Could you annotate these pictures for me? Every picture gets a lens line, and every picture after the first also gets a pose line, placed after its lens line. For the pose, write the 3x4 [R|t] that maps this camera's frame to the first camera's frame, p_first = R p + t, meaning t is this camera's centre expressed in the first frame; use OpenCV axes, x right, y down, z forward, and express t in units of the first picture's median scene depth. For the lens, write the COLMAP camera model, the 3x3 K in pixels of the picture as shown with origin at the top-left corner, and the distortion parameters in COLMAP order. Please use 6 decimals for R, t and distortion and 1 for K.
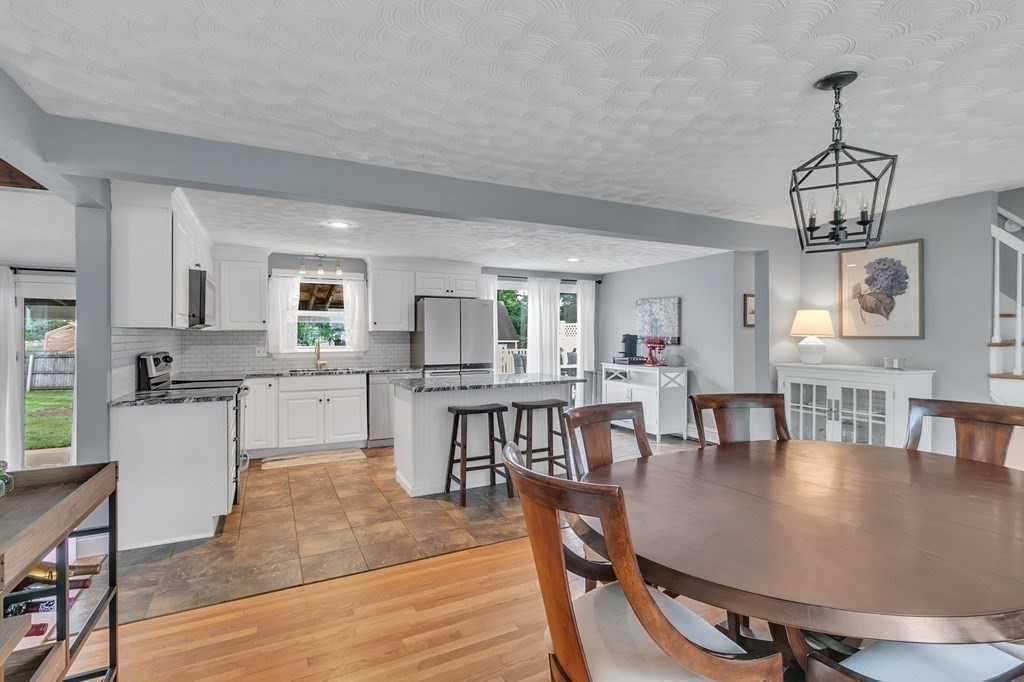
lens RADIAL K [[489.3, 0, 515.9], [0, 489.3, 327.2], [0, 0, 1]] dist [-0.001748, 0.000156]
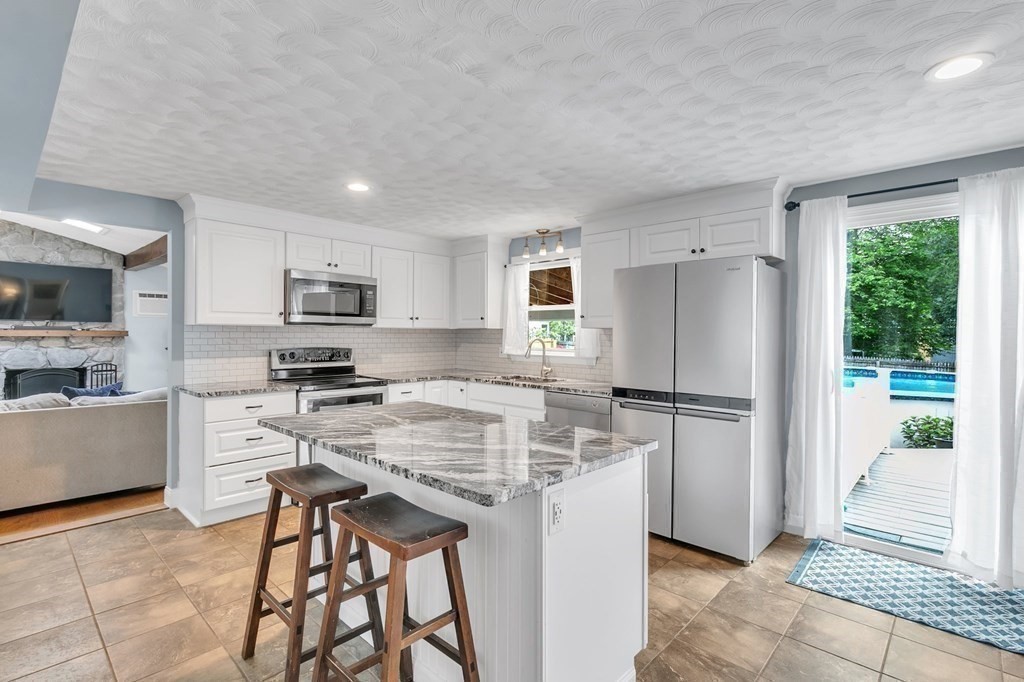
lens RADIAL K [[479.3, 0, 515.5], [0, 479.3, 338.3], [0, 0, 1]] dist [0.001326, 0.000321]
pose [[0.349865, 0.013027, -0.936710, 0.307117], [0.008245, 0.999822, 0.016984, 0.010417], [0.936764, -0.013665, 0.349695, 0.710127]]
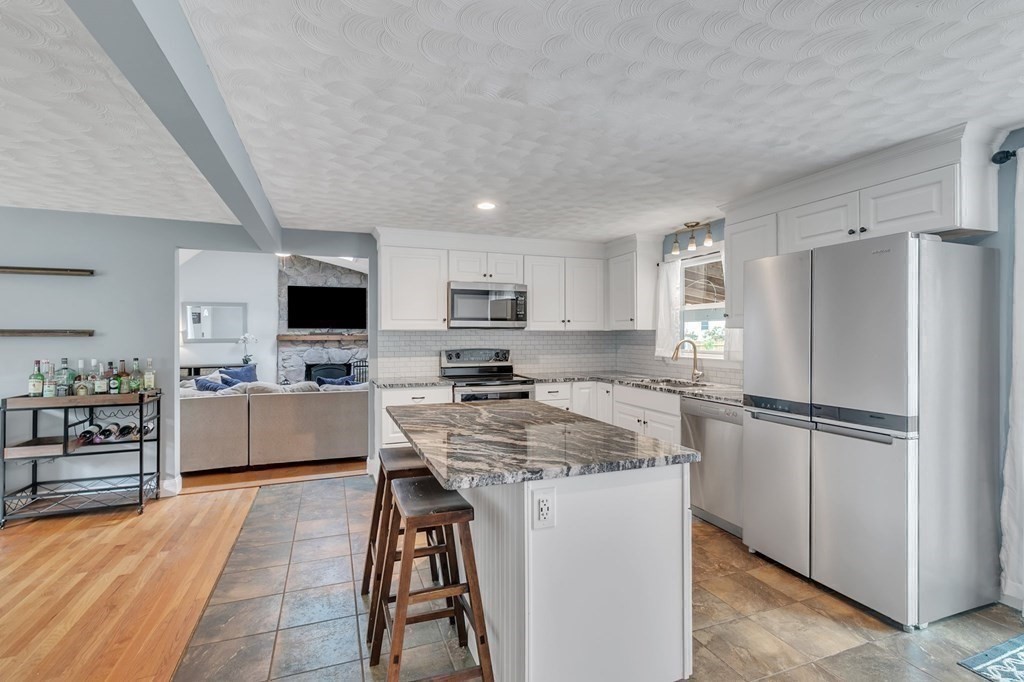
lens RADIAL K [[481.8, 0, 519.1], [0, 481.8, 336.8], [0, 0, 1]] dist [0.000322, -0.000489]
pose [[-0.091658, 0.005627, -0.995775, 0.340985], [0.019792, 0.999797, 0.003828, 0.011707], [0.995594, -0.019357, -0.091751, 0.830312]]
